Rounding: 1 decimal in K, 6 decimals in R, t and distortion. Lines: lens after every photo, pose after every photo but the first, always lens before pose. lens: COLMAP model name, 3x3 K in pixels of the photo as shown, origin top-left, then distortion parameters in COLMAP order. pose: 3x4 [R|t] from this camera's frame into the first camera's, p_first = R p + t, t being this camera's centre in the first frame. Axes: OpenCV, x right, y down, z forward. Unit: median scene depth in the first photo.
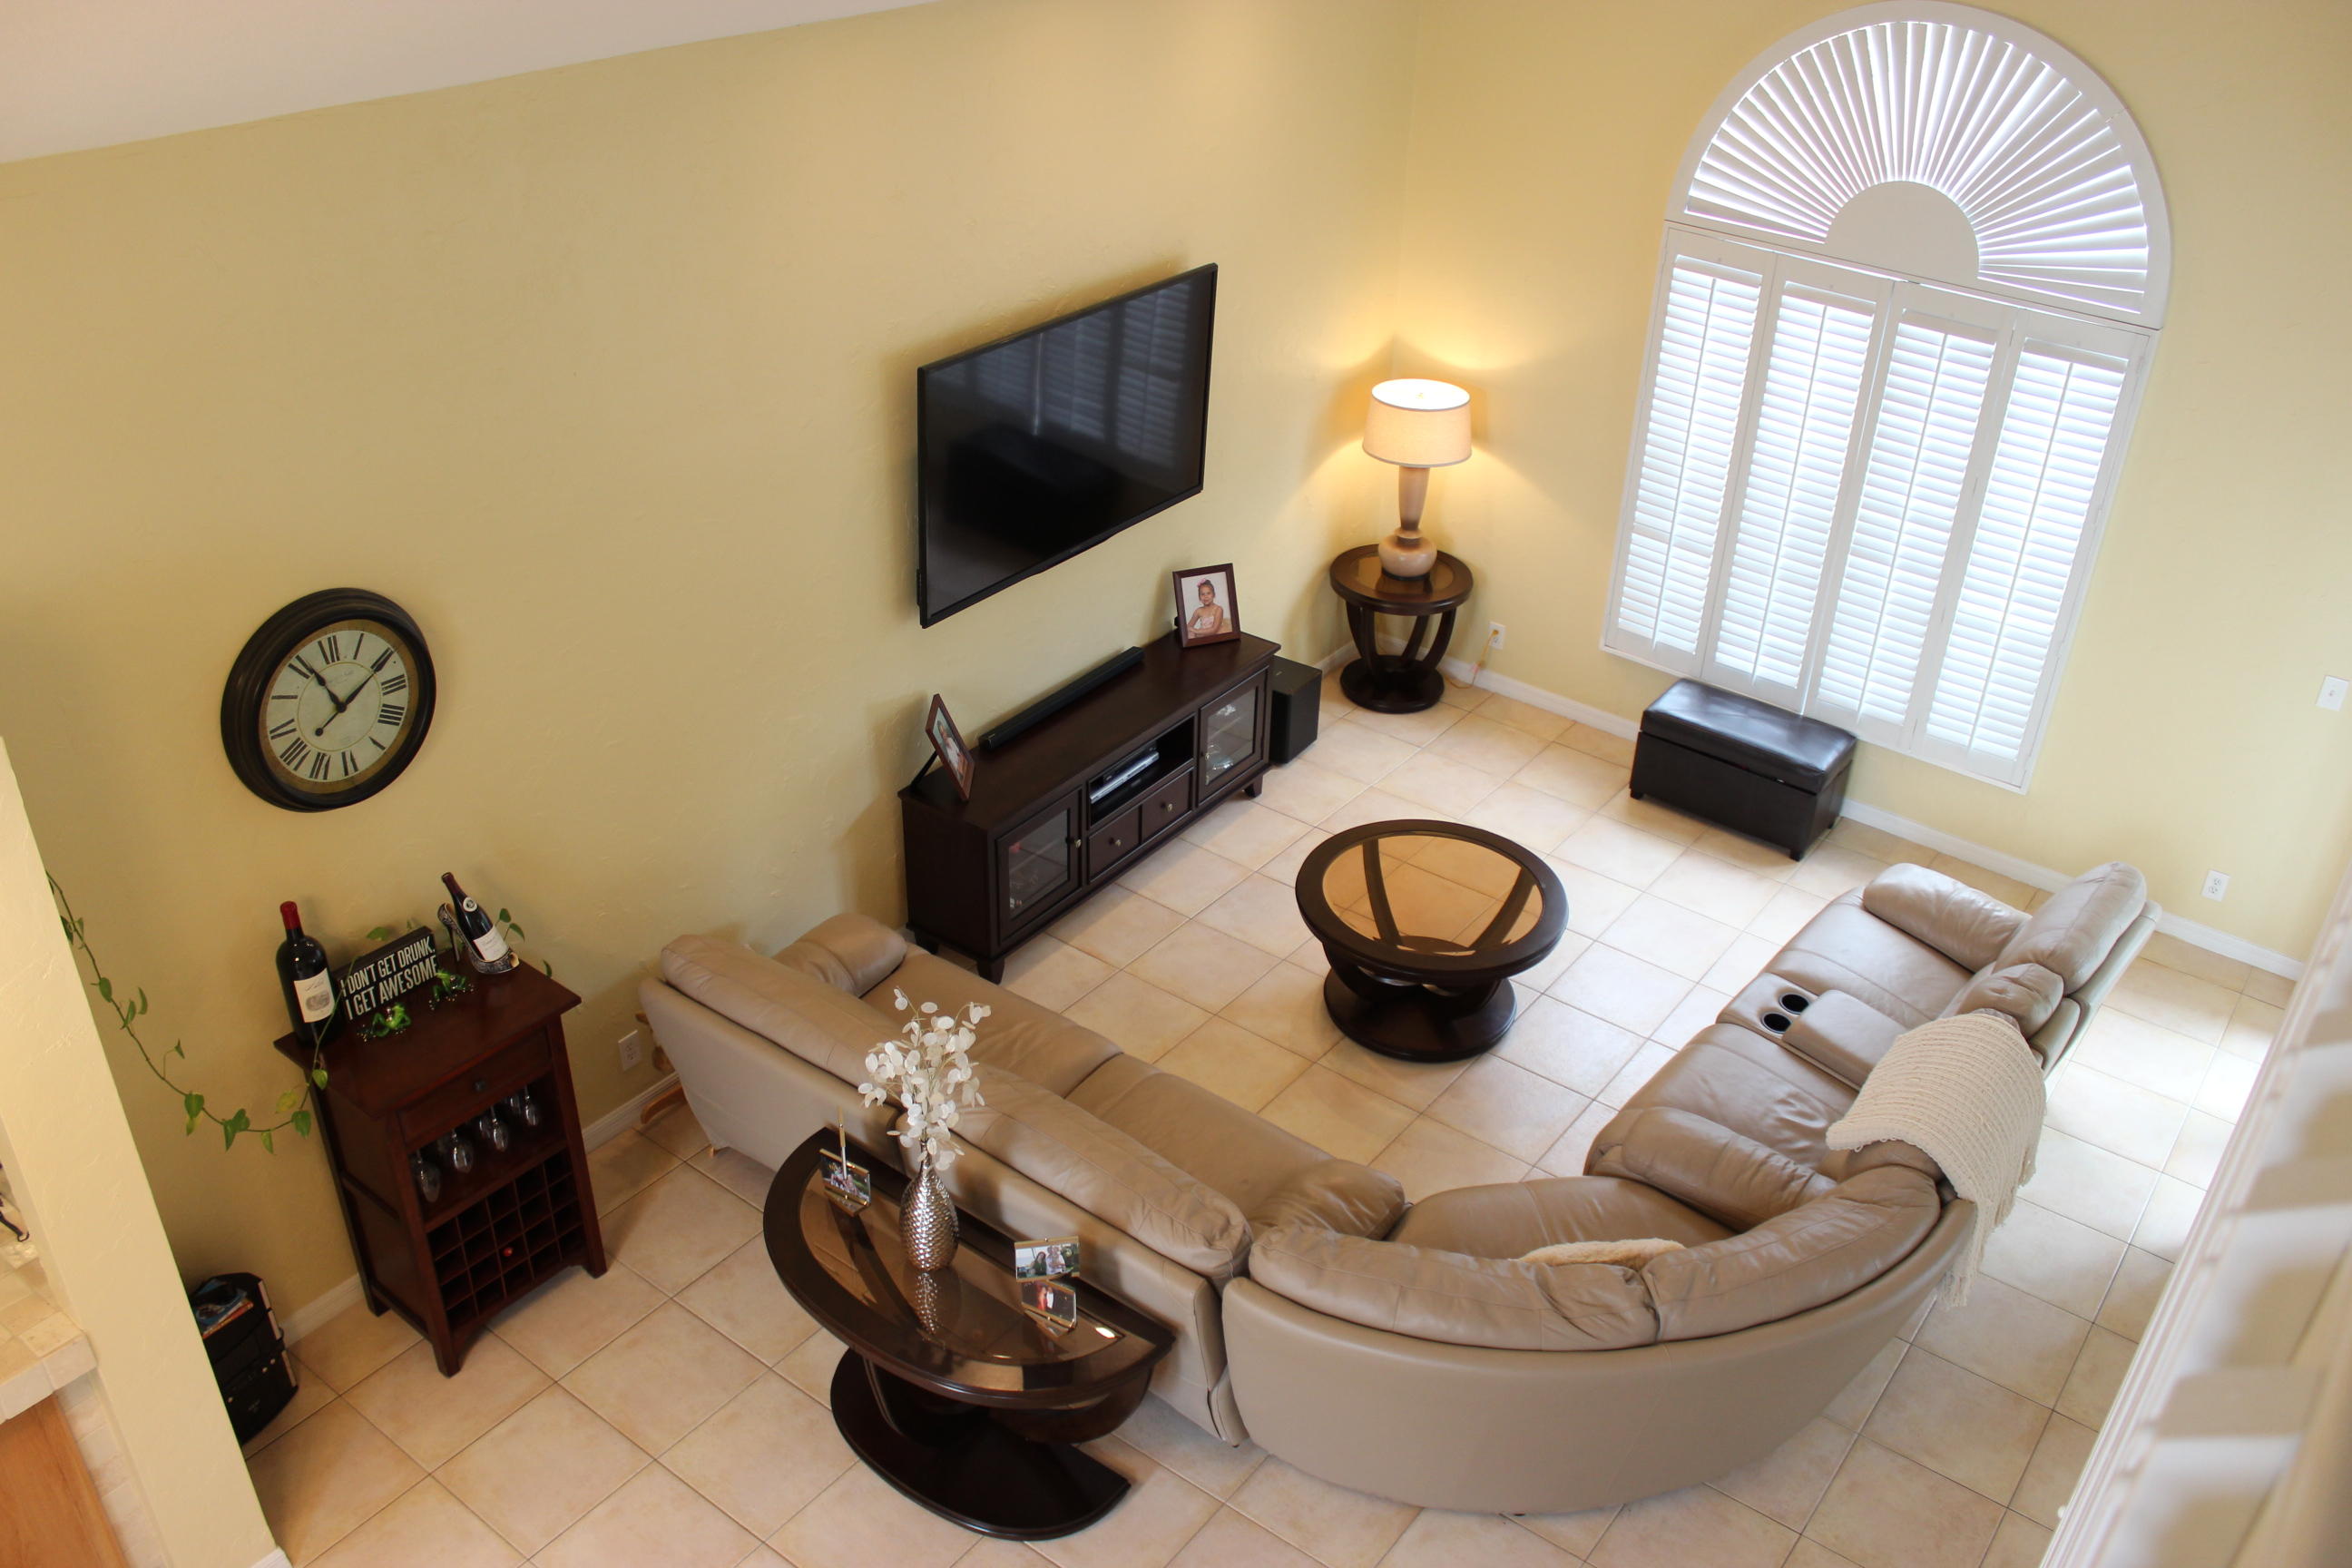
lens RADIAL K [[1975.5, 0, 1162.5], [0, 1975.5, 785.4], [0, 0, 1]] dist [-0.130560, 0.069050]
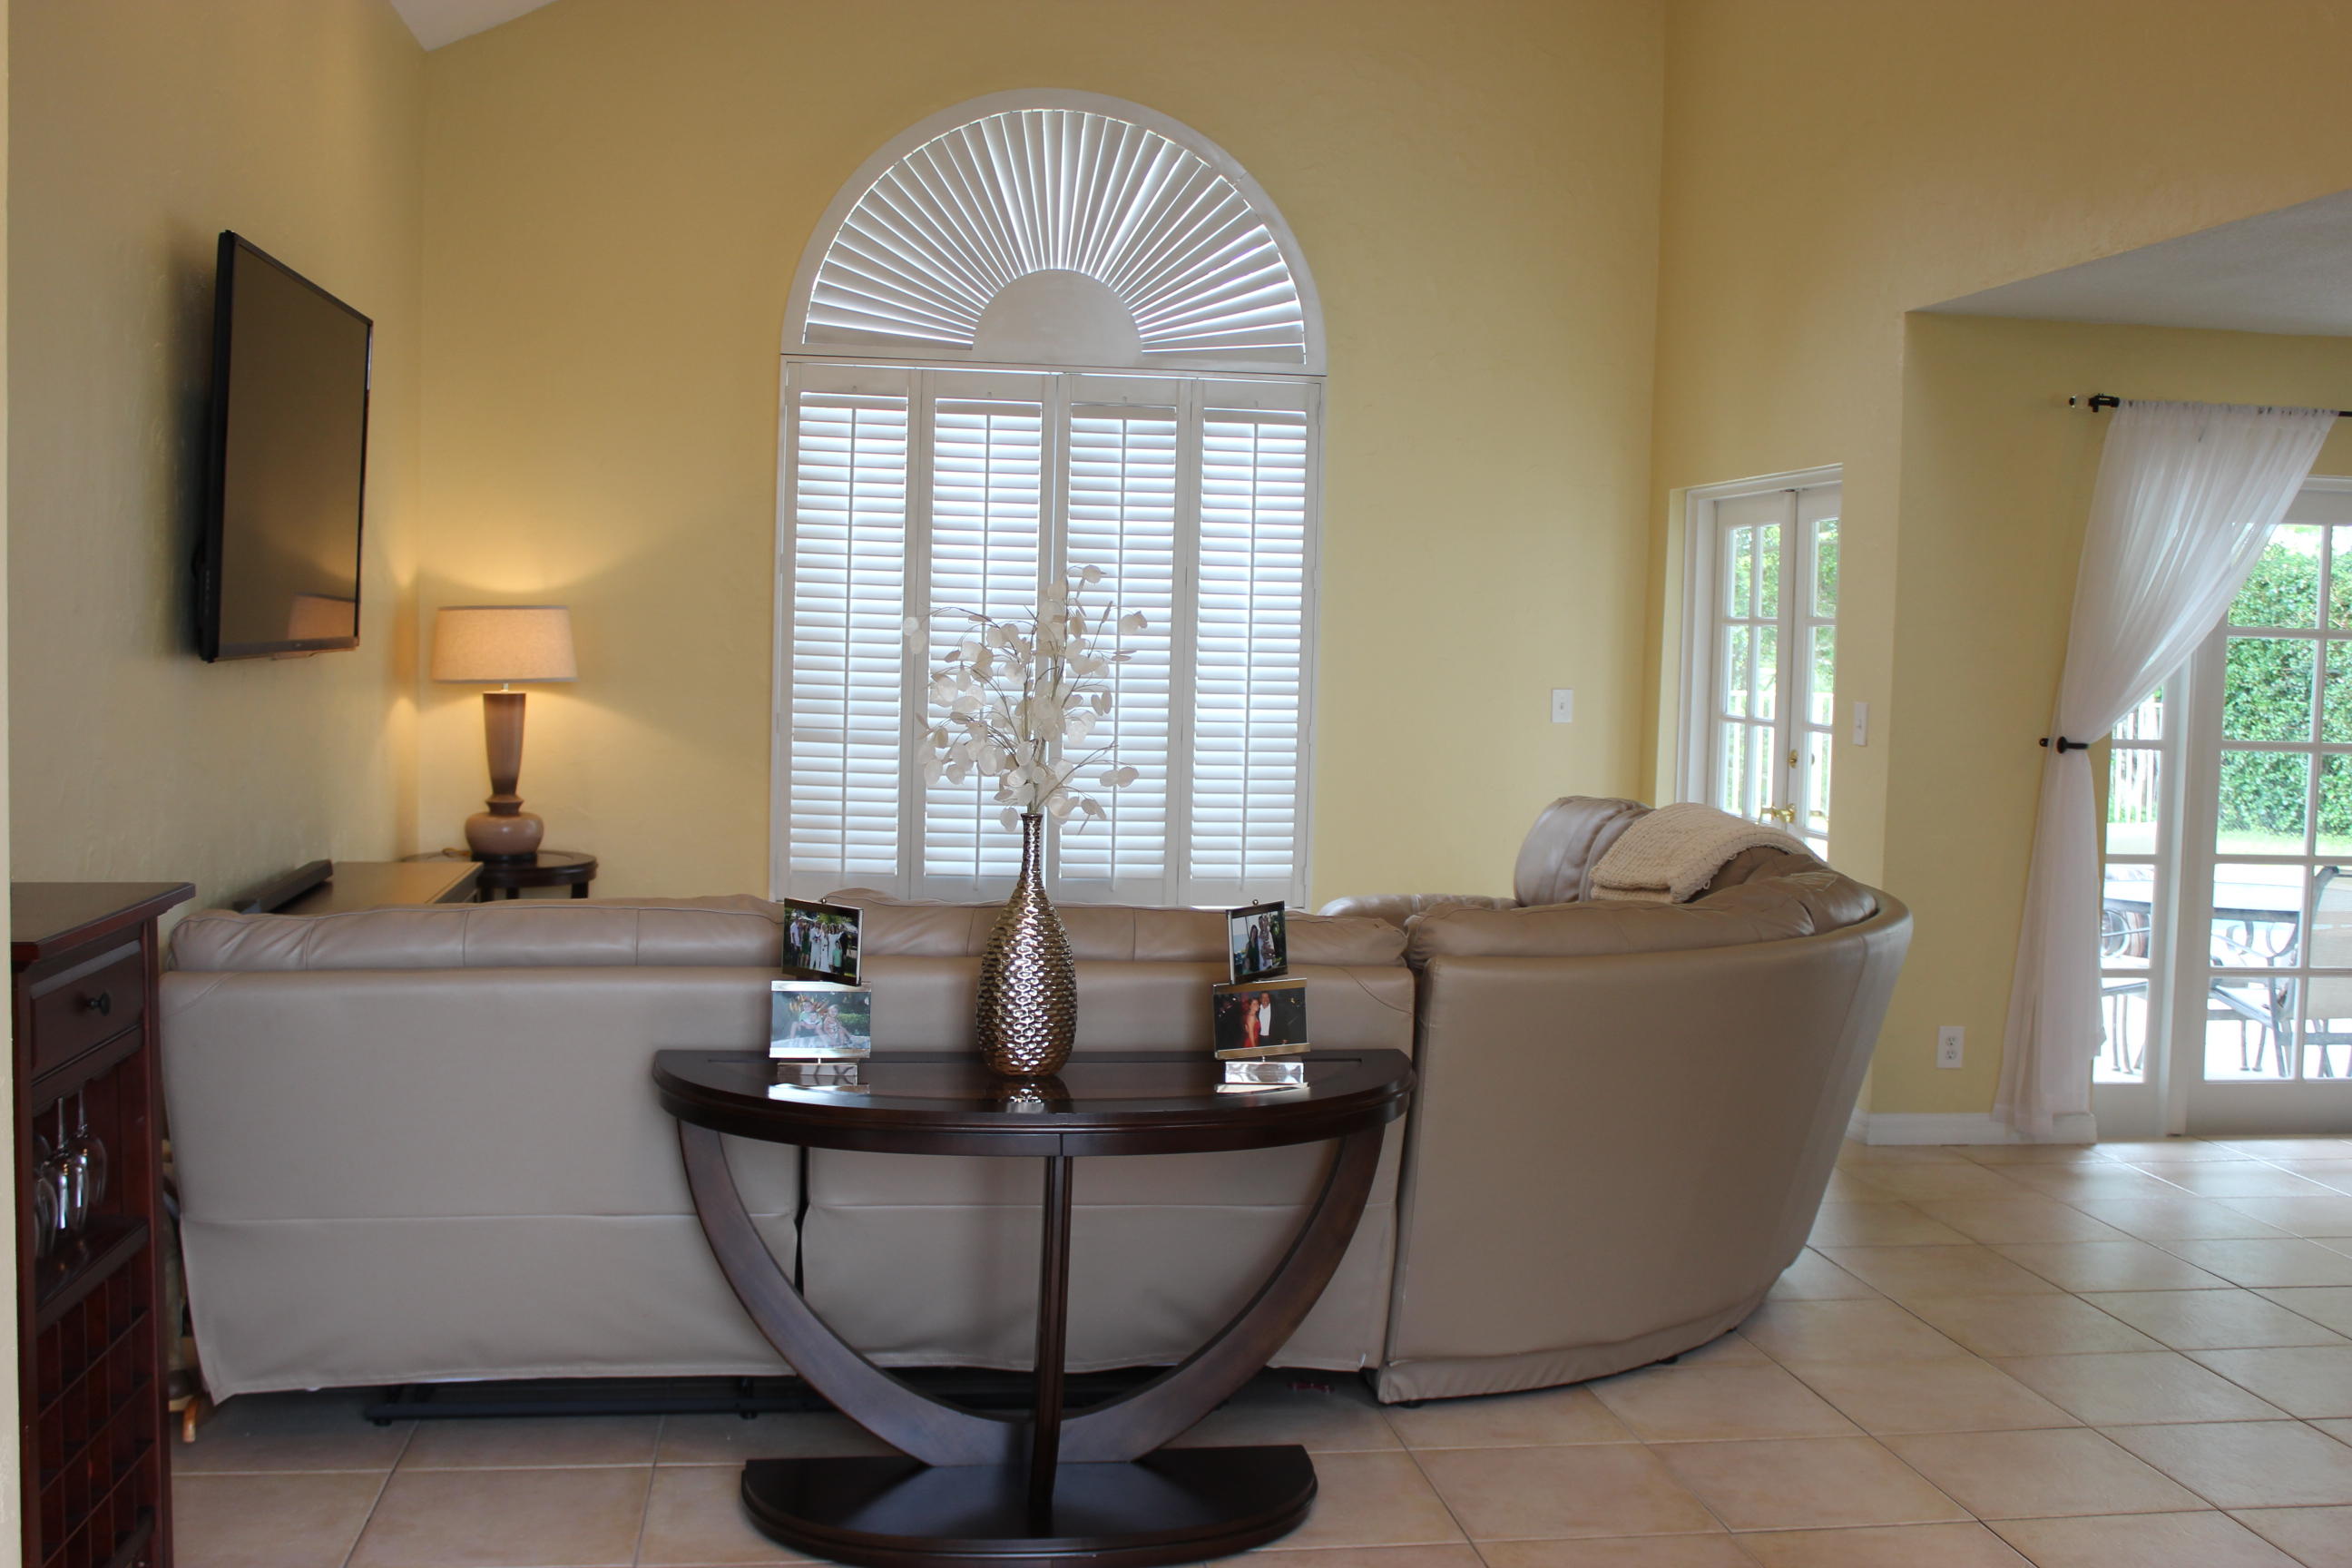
lens RADIAL K [[2432.0, 0, 1169.0], [0, 2432.0, 778.4], [0, 0, 1]] dist [-0.100132, 0.000000]
pose [[0.703129, -0.052788, 0.709100, -0.433231], [0.360664, 0.885916, -0.291676, 0.278586], [-0.612806, 0.460833, 0.641951, 0.313235]]
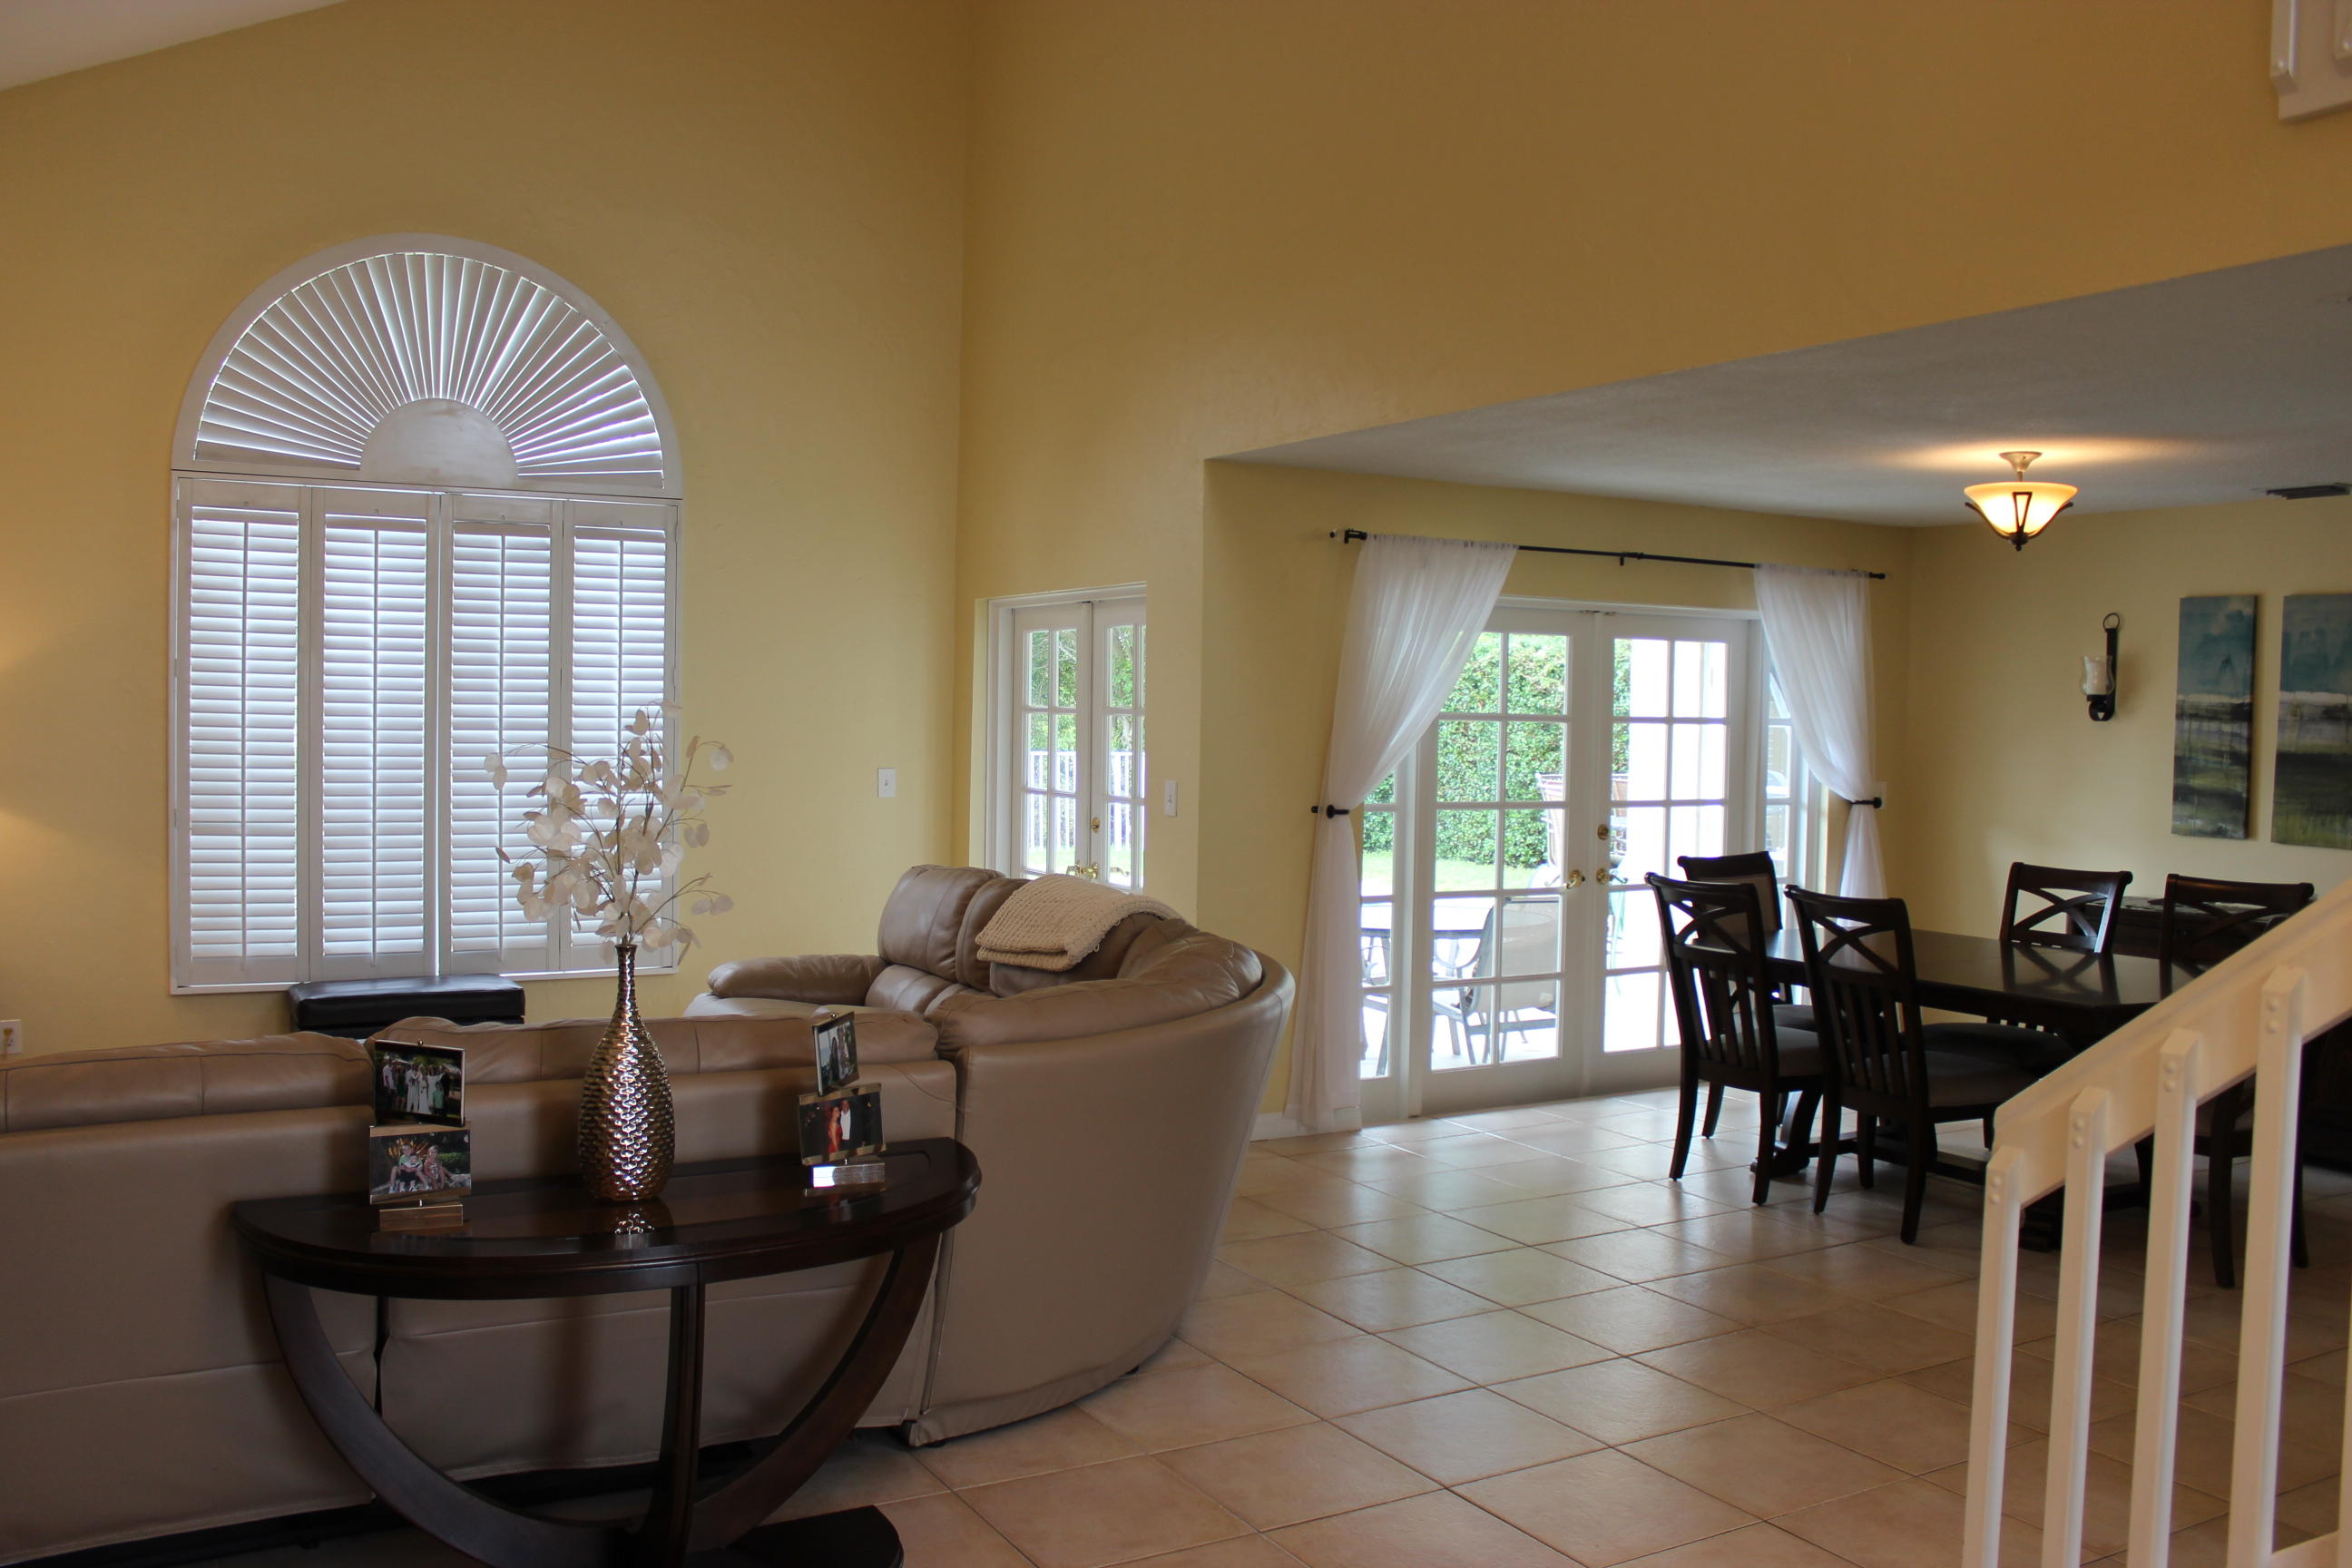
lens RADIAL K [[1975.5, 0, 1167.2], [0, 1975.5, 785.9], [0, 0, 1]] dist [-0.130560, 0.069050]
pose [[0.394453, -0.056616, 0.917171, -0.430473], [0.468144, 0.871245, -0.147556, 0.210825], [-0.790726, 0.487572, 0.370169, 0.399615]]
